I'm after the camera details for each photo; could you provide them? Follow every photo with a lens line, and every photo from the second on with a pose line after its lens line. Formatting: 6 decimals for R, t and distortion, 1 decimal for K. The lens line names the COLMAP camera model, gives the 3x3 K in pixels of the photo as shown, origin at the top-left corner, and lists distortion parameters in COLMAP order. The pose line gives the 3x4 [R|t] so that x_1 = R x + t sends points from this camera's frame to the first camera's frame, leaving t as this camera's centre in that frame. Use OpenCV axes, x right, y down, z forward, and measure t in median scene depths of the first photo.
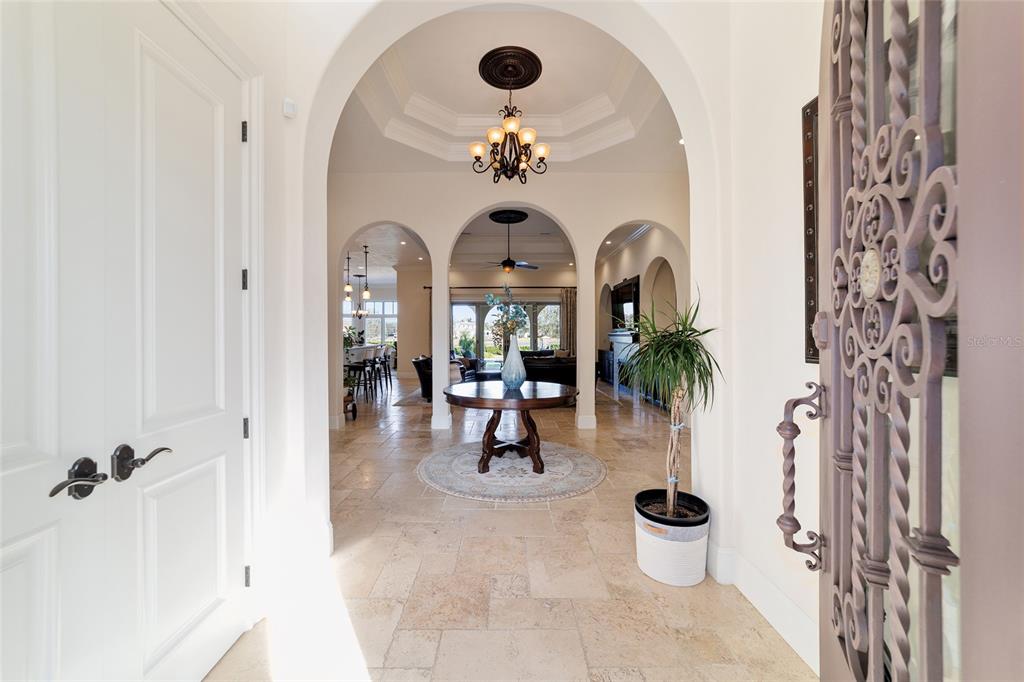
lens RADIAL K [[393.6, 0, 515.0], [0, 393.6, 340.6], [0, 0, 1]] dist [-0.001952, 0.000113]
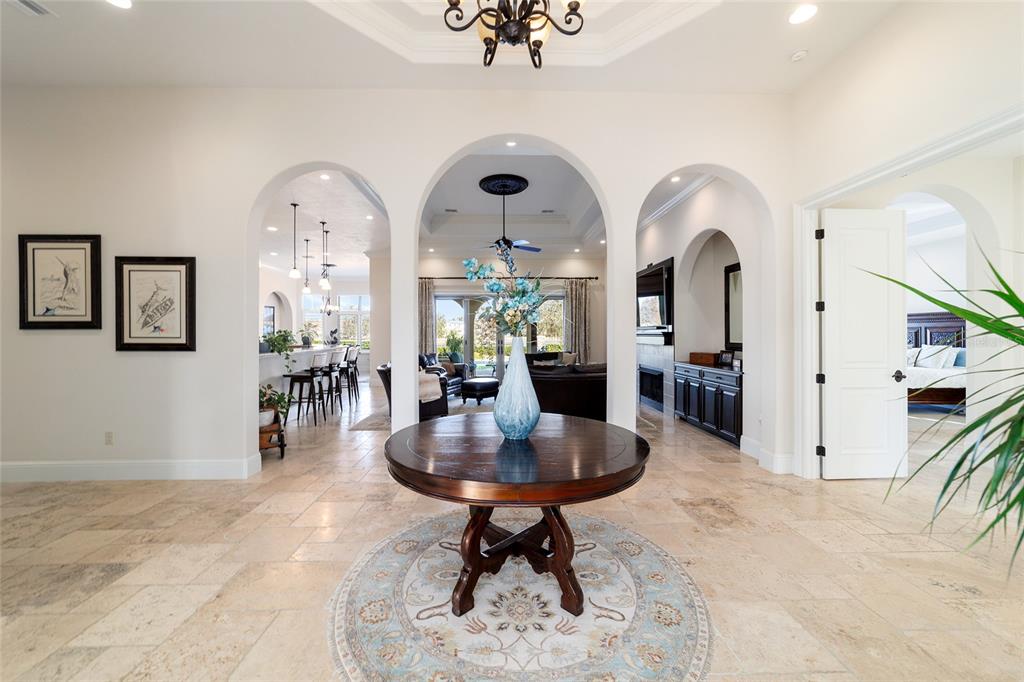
lens RADIAL K [[393.6, 0, 511.0], [0, 393.6, 337.8], [0, 0, 1]] dist [-0.001952, 0.000113]
pose [[0.999944, 0.000671, 0.010605, -0.015282], [-0.000624, 0.999990, -0.004459, -0.006144], [-0.010608, 0.004452, 0.999934, 0.317186]]
